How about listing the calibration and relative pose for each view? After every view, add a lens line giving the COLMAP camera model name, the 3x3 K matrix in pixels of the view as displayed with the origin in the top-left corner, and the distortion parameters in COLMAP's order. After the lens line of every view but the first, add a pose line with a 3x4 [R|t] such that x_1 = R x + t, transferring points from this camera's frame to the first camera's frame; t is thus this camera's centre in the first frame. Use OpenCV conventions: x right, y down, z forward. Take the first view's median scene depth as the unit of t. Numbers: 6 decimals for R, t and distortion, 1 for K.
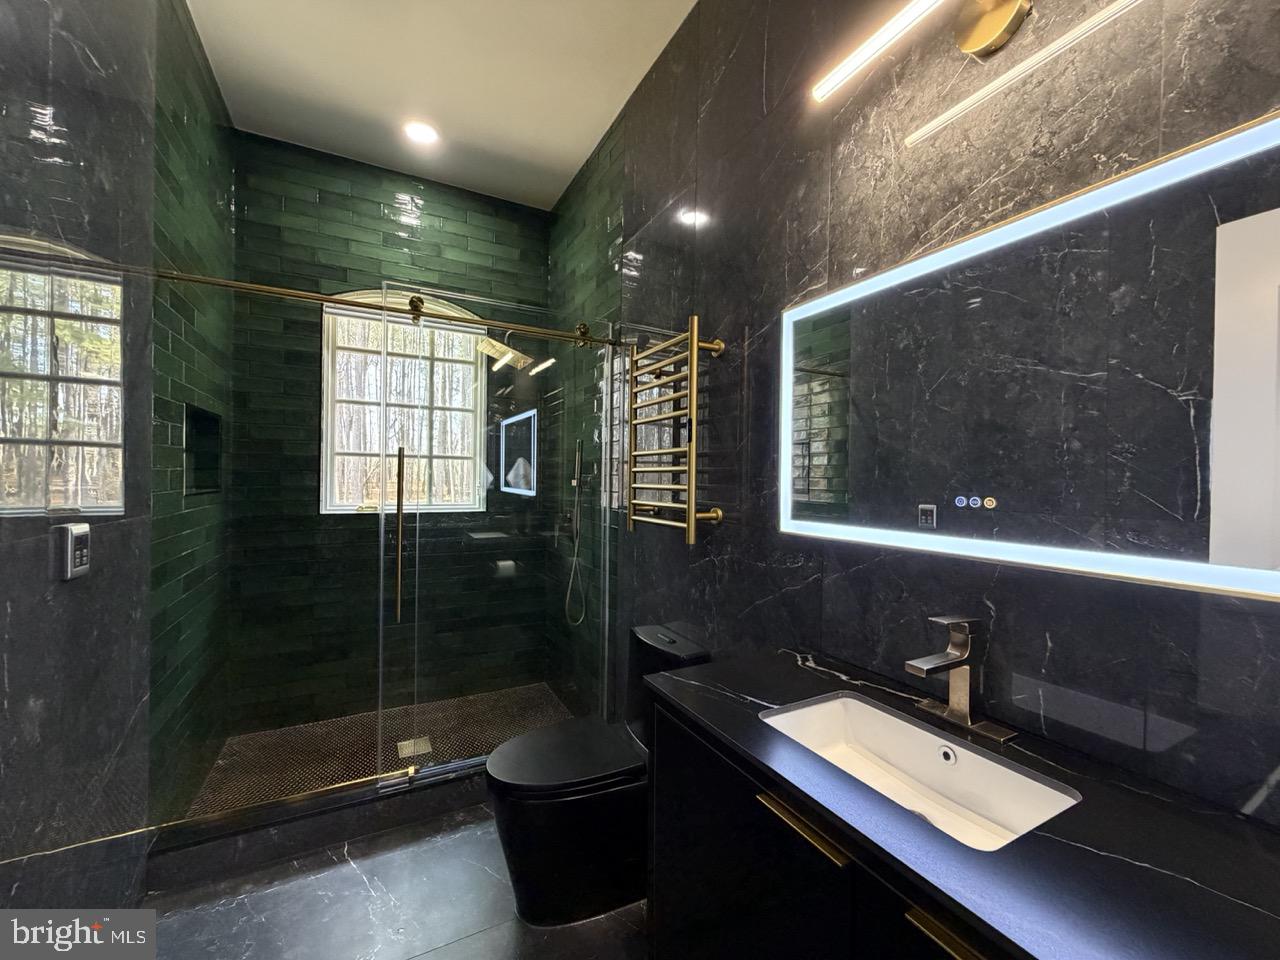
lens RADIAL K [[509.6, 0, 636.4], [0, 509.6, 483.8], [0, 0, 1]] dist [-0.000027, 0.000220]
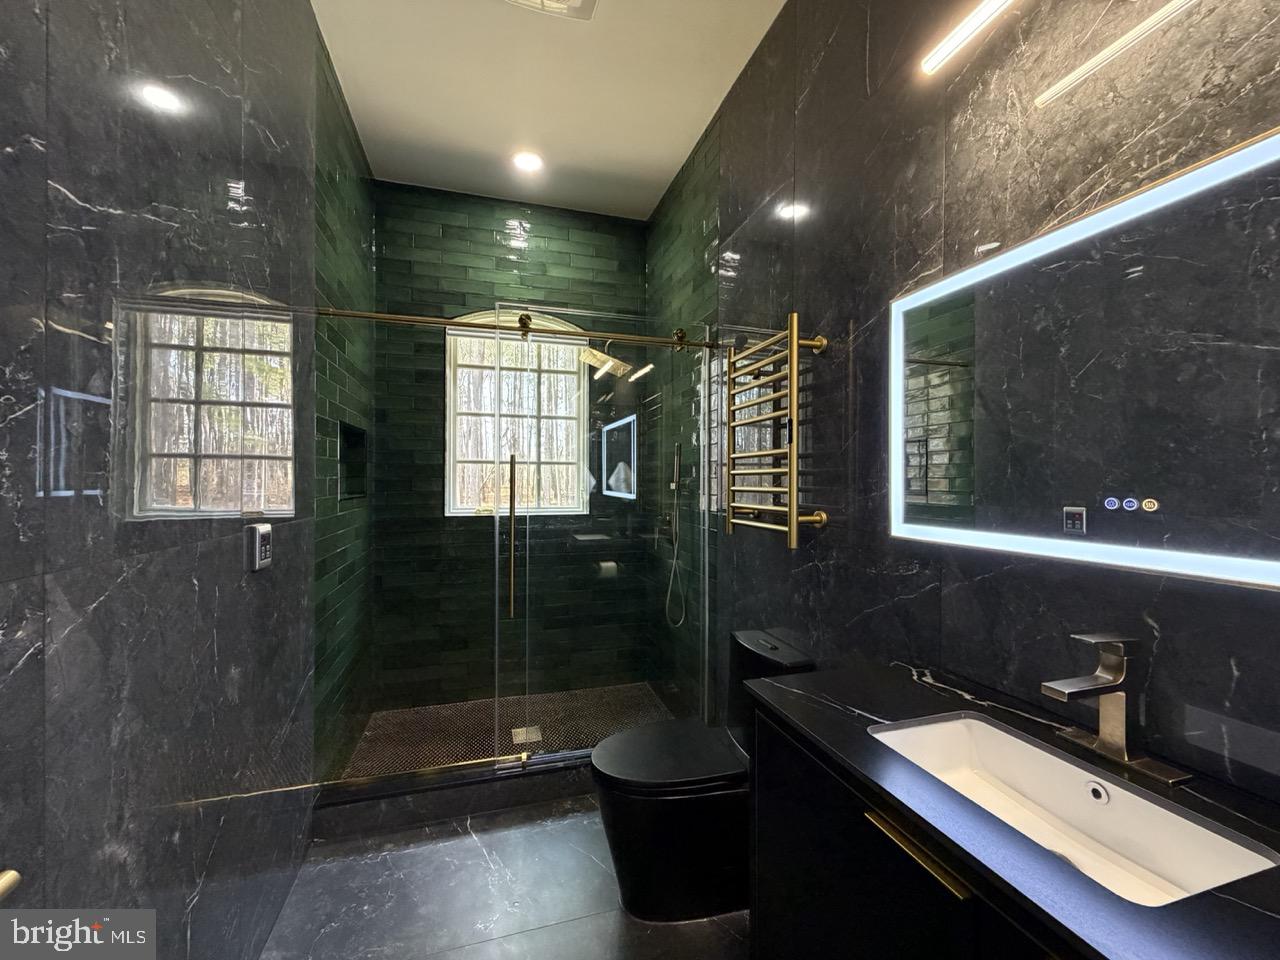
lens RADIAL K [[509.6, 0, 636.2], [0, 509.6, 483.4], [0, 0, 1]] dist [-0.000027, 0.000220]
pose [[0.980967, -0.010847, -0.193870, 0.003457], [0.009556, 0.999925, -0.007595, -0.000479], [0.193938, 0.005598, 0.980998, -0.008278]]
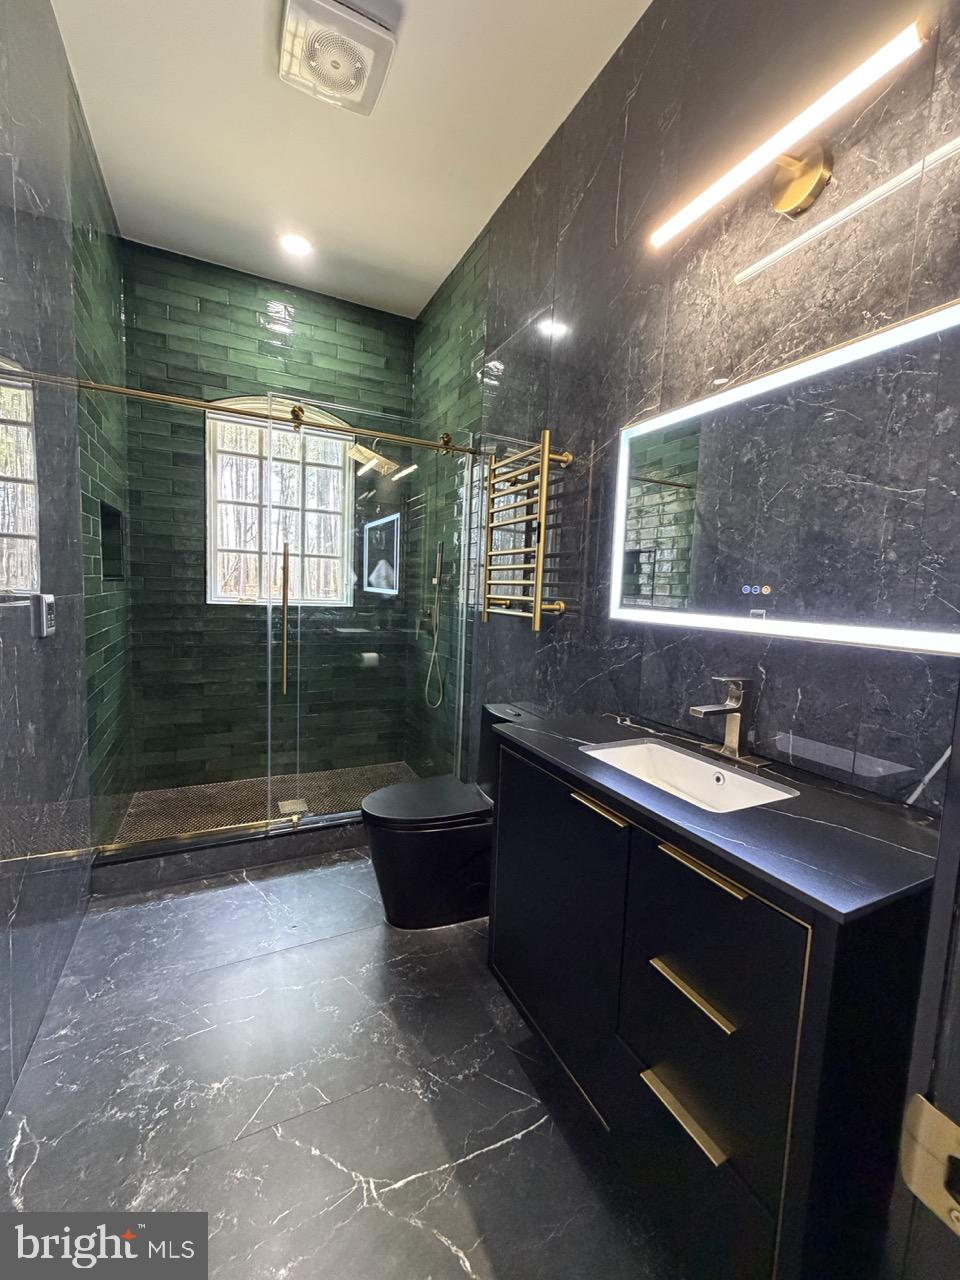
lens RADIAL K [[509.6, 0, 477.7], [0, 509.6, 633.1], [0, 0, 1]] dist [-0.000027, 0.000220]
pose [[0.999324, 0.027612, -0.024279, 0.001547], [-0.025649, 0.996643, 0.077750, 0.031528], [0.026345, -0.077075, 0.996677, -0.150040]]
